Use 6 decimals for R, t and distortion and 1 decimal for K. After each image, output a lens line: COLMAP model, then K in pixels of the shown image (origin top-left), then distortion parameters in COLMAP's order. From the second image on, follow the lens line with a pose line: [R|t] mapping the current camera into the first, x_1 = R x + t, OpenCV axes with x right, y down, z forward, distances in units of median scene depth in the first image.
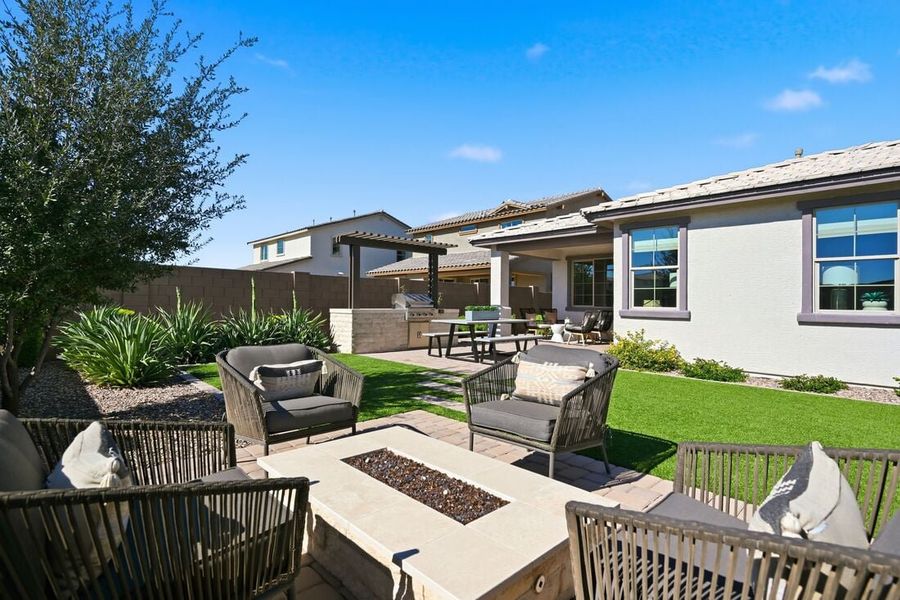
lens RADIAL K [[436.9, 0, 449.5], [0, 436.9, 299.7], [0, 0, 1]] dist [-0.004025, 0.000592]
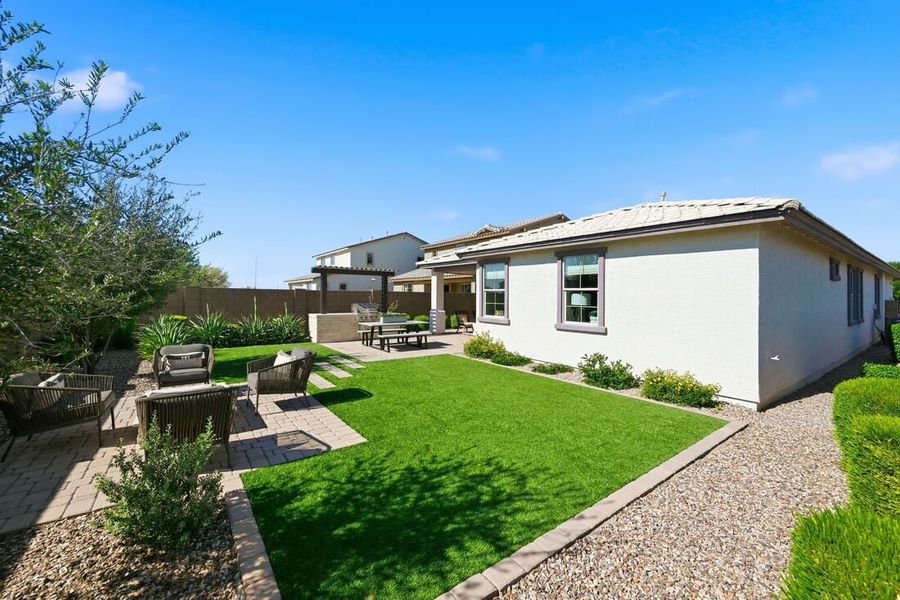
lens RADIAL K [[353.9, 0, 447.9], [0, 353.9, 296.3], [0, 0, 1]] dist [-0.002701, 0.000286]
pose [[0.992605, -0.001920, -0.121372, 0.437362], [0.002855, 0.999968, 0.007533, -0.058621], [0.121354, -0.007824, 0.992579, -0.235176]]
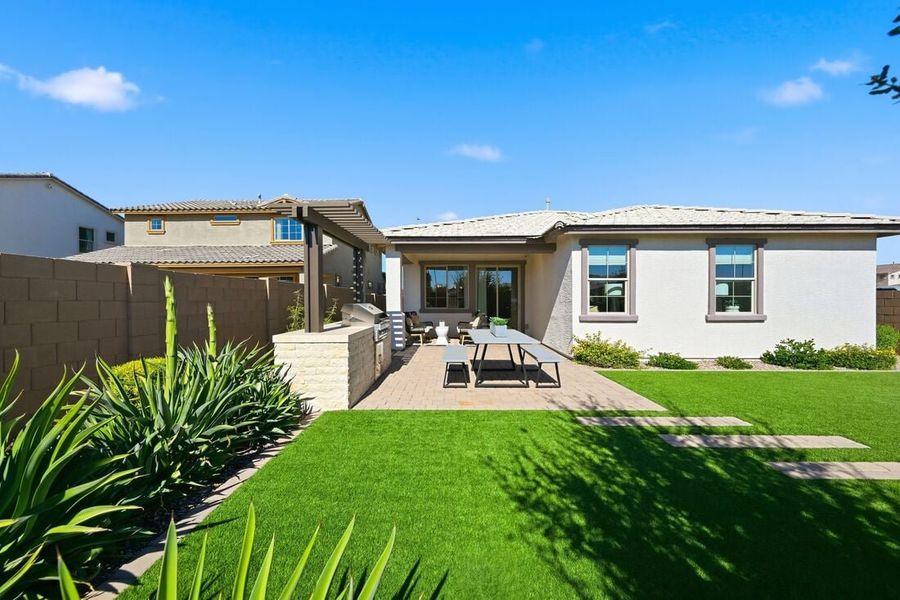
lens RADIAL K [[353.9, 0, 443.6], [0, 353.9, 306.0], [0, 0, 1]] dist [-0.002701, 0.000286]
pose [[0.700464, -0.031992, 0.712970, -0.510505], [0.006813, 0.999249, 0.038144, -0.038379], [-0.713655, -0.021861, 0.700156, 0.613386]]
